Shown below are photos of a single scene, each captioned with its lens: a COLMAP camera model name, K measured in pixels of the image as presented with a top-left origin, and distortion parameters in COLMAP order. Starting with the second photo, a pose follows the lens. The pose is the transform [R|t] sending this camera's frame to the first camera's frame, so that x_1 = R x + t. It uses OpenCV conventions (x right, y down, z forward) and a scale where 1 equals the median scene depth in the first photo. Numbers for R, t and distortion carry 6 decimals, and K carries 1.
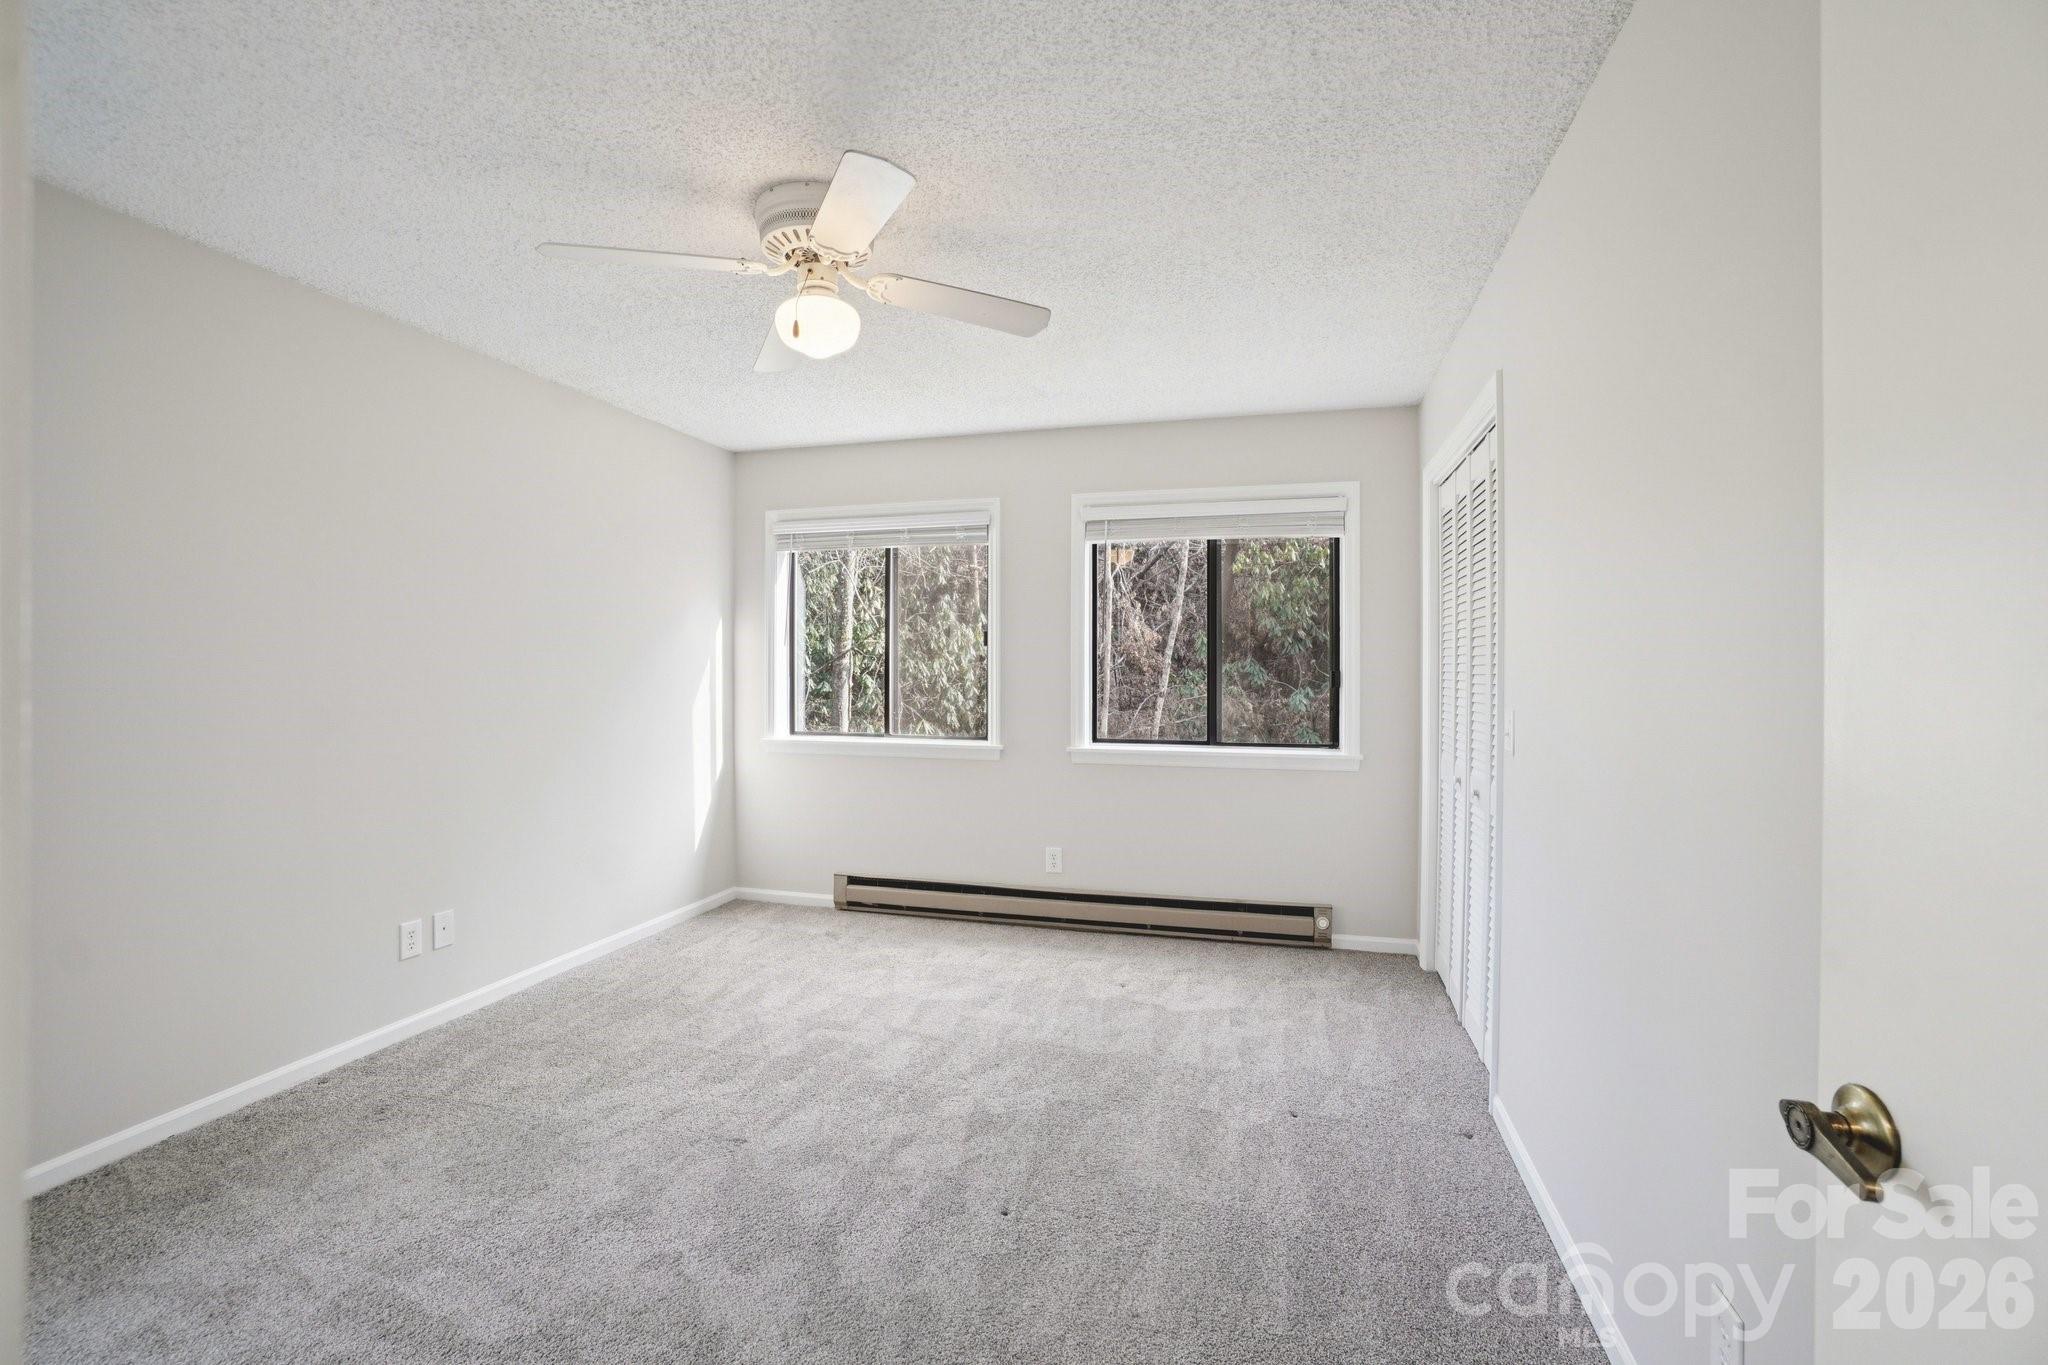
lens RADIAL K [[911.0, 0, 1018.0], [0, 911.0, 660.5], [0, 0, 1]] dist [-0.062037, 0.021633]
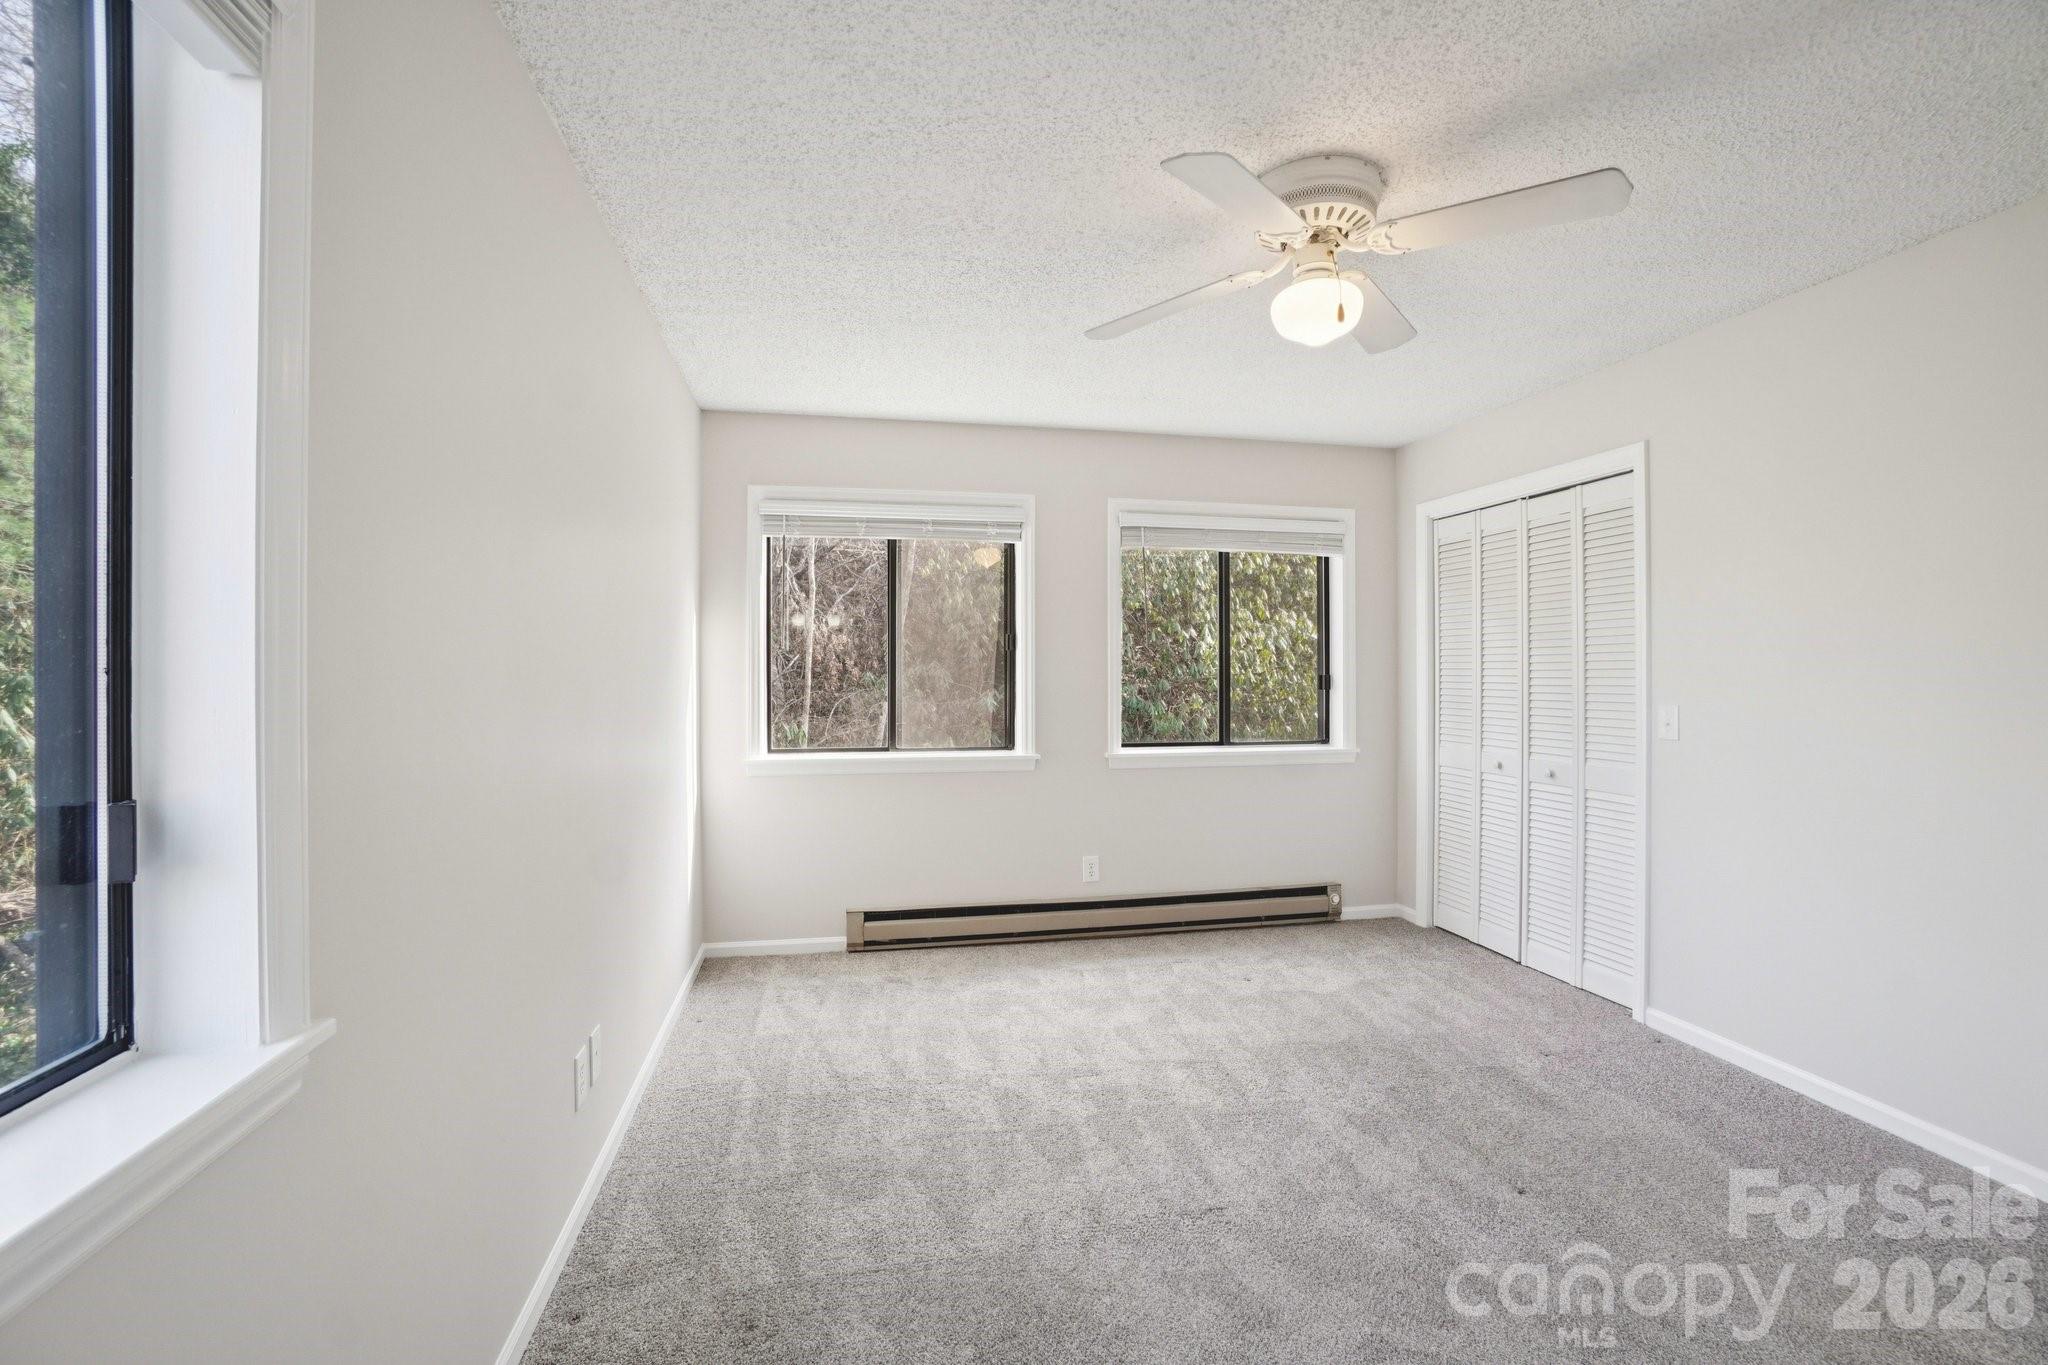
lens RADIAL K [[911.0, 0, 1018.0], [0, 911.0, 660.5], [0, 0, 1]] dist [-0.062037, 0.021633]
pose [[0.887764, 0.002708, 0.460291, -0.525743], [-0.000933, 0.999991, -0.004084, -0.001576], [-0.460298, 0.003196, 0.887759, 0.179328]]
